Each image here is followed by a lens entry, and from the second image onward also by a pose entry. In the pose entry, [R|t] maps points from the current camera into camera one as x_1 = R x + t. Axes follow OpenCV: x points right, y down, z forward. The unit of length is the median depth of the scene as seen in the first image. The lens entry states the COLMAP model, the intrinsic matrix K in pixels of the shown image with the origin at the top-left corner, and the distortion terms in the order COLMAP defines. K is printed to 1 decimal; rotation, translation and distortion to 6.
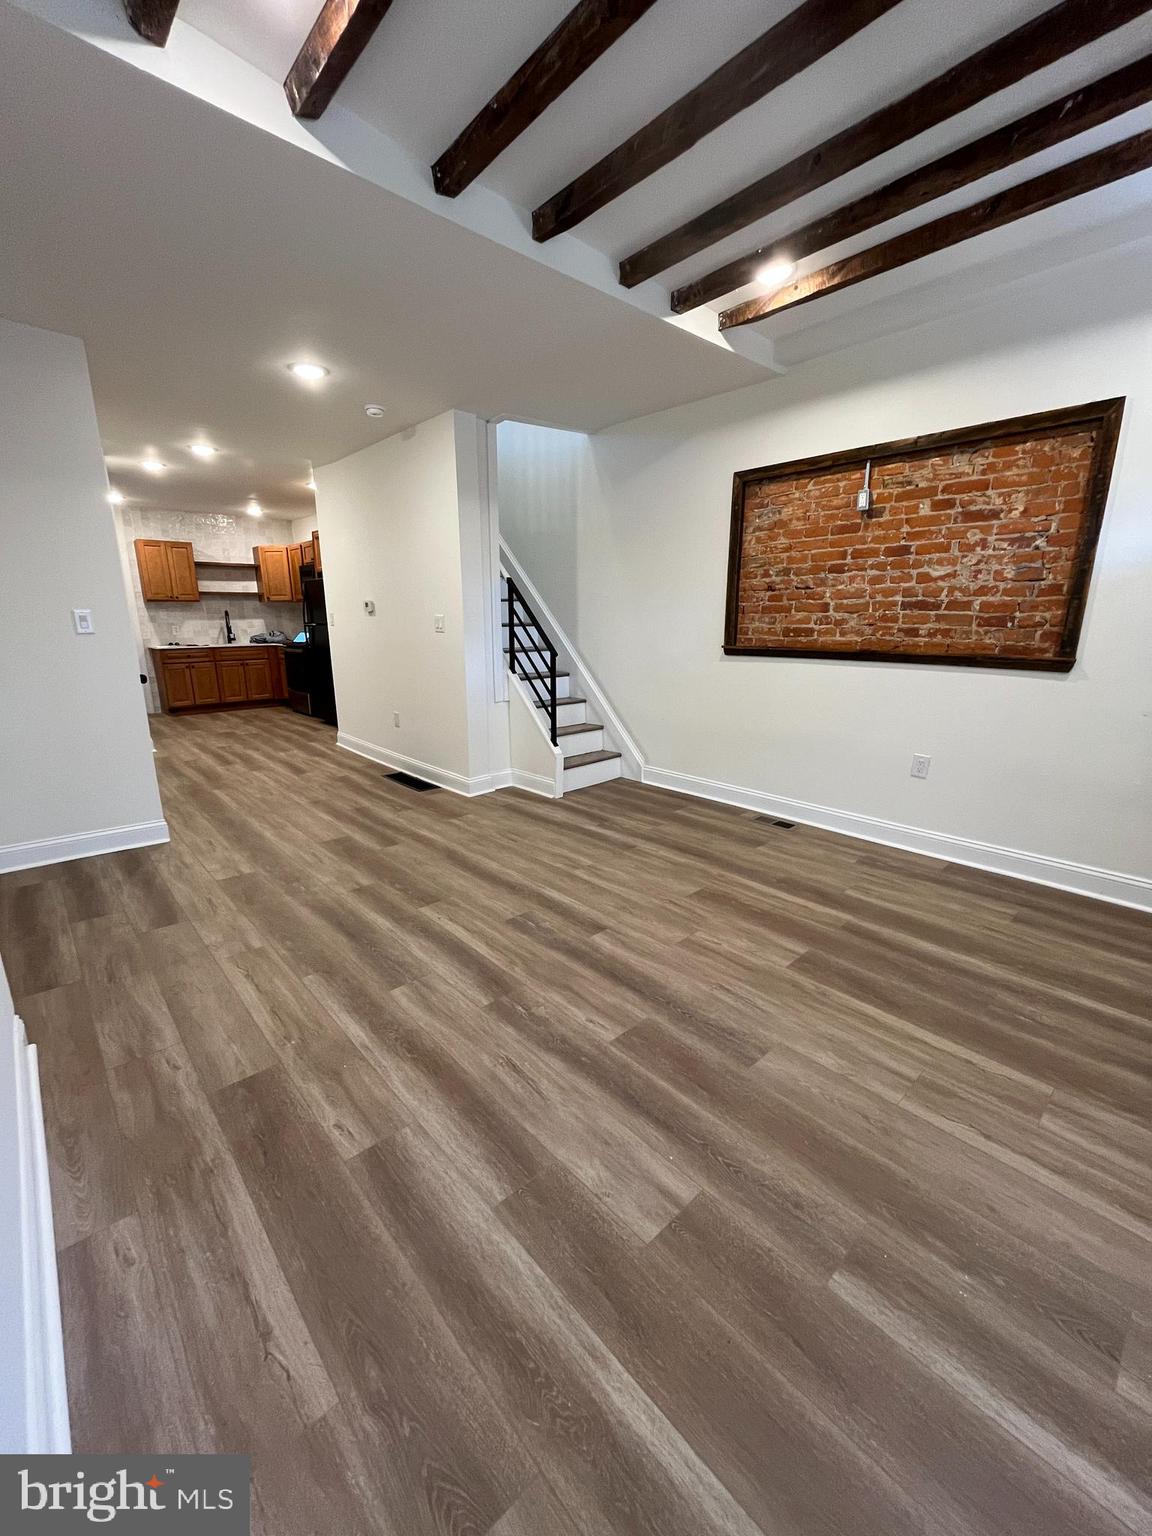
lens RADIAL K [[620.6, 0, 575.1], [0, 620.6, 767.2], [0, 0, 1]] dist [-0.002751, -0.000382]
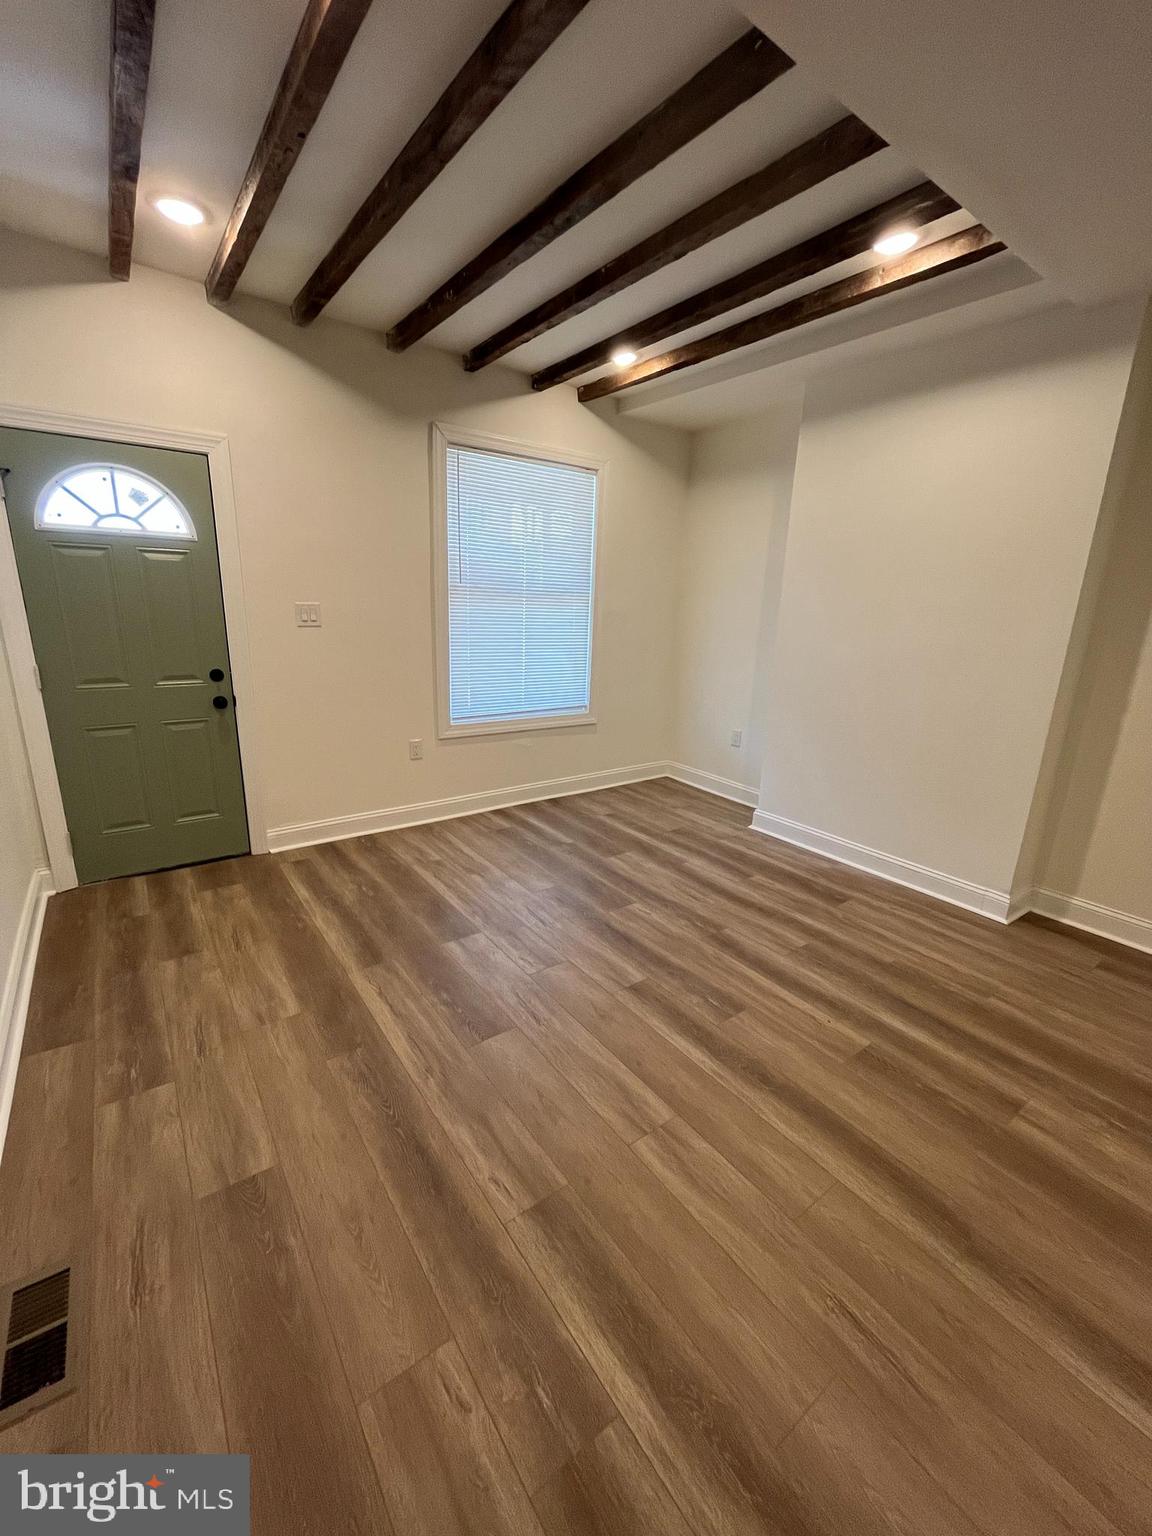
lens RADIAL K [[620.6, 0, 575.1], [0, 620.6, 767.2], [0, 0, 1]] dist [-0.002751, -0.000382]
pose [[-0.993861, -0.056637, 0.095040, 0.045418], [-0.003851, 0.876222, 0.481892, -0.354397], [-0.110569, 0.478568, -0.871061, 1.261220]]
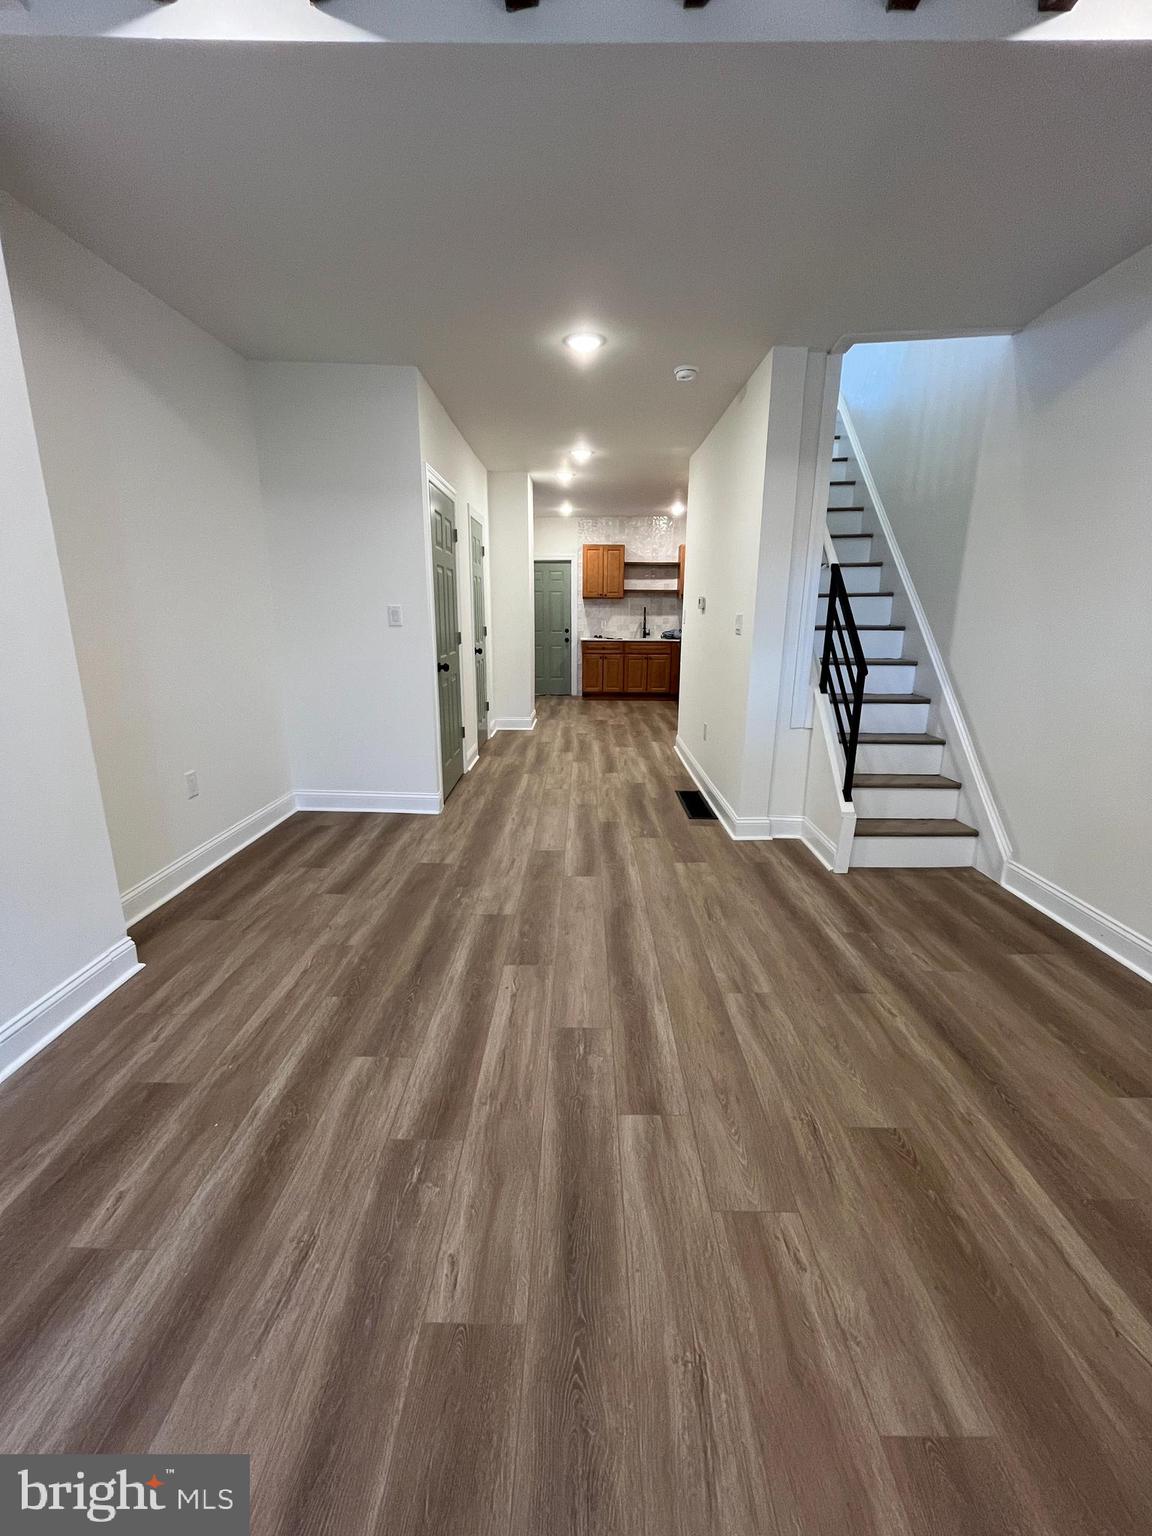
lens RADIAL K [[620.6, 0, 575.1], [0, 620.6, 767.2], [0, 0, 1]] dist [-0.002751, -0.000382]
pose [[0.730617, 0.174486, -0.660116, 0.262040], [-0.171747, 0.982675, 0.069656, -0.088000], [0.660834, 0.062481, 0.747927, 0.344619]]
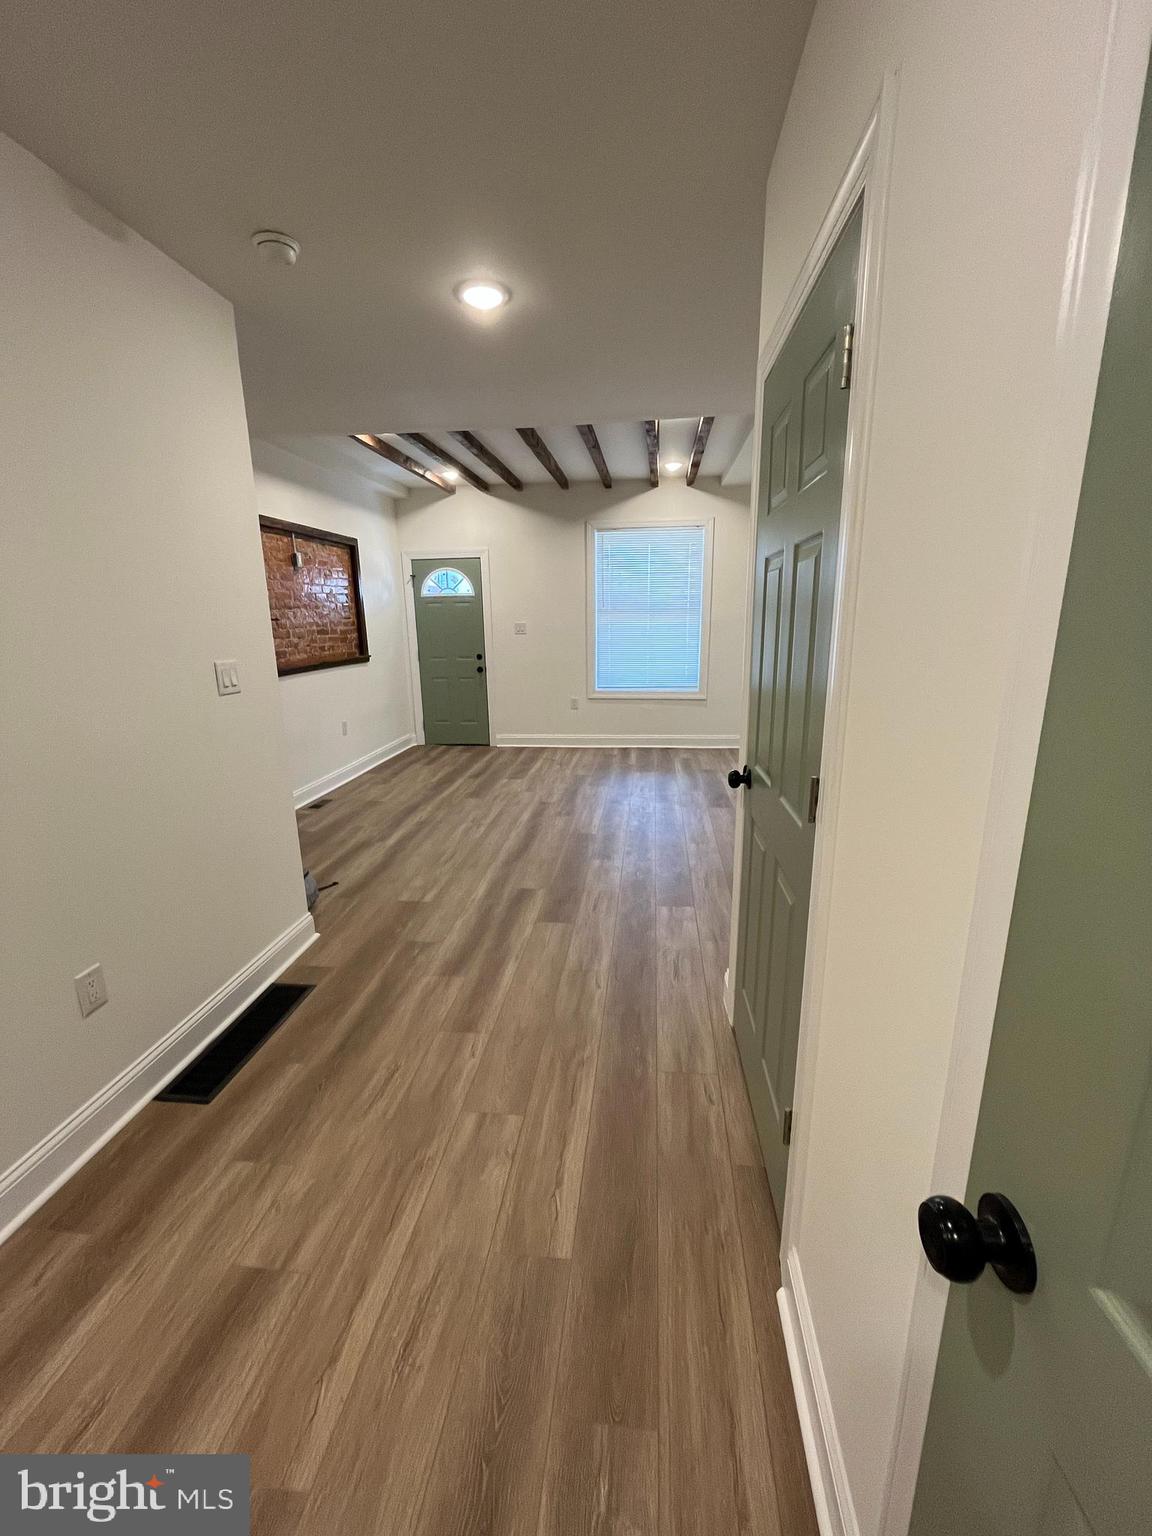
lens RADIAL K [[620.6, 0, 575.1], [0, 620.6, 767.2], [0, 0, 1]] dist [-0.002751, -0.000382]
pose [[-0.653418, -0.167951, 0.738131, -1.061235], [0.197615, 0.903422, 0.380496, -0.405100], [-0.730749, 0.394488, -0.557122, 1.477668]]
